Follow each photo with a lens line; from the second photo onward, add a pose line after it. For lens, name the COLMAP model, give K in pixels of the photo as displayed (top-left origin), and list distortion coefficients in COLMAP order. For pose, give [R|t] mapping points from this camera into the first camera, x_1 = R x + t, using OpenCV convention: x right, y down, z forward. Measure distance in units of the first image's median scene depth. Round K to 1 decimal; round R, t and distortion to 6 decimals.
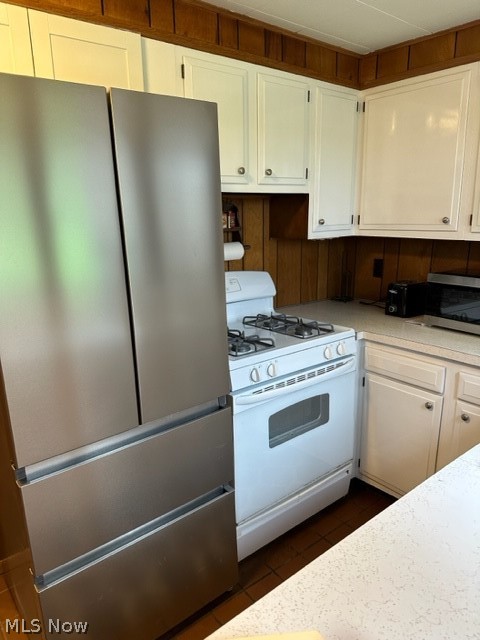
lens RADIAL K [[435.1, 0, 240.0], [0, 435.1, 320.0], [0, 0, 1]] dist [0.101887, -0.217282]
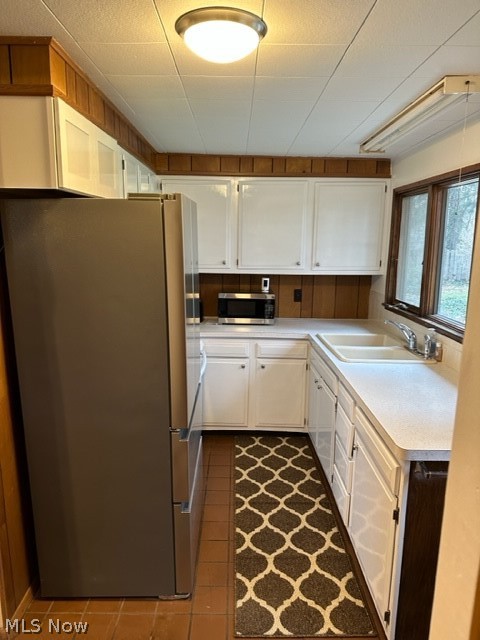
lens RADIAL K [[435.1, 0, 240.0], [0, 435.1, 320.0], [0, 0, 1]] dist [0.101887, -0.217282]
pose [[0.611171, -0.120496, 0.782273, -0.977863], [0.157199, 0.987134, 0.029235, -0.046029], [-0.775731, 0.105105, 0.622250, -0.116707]]
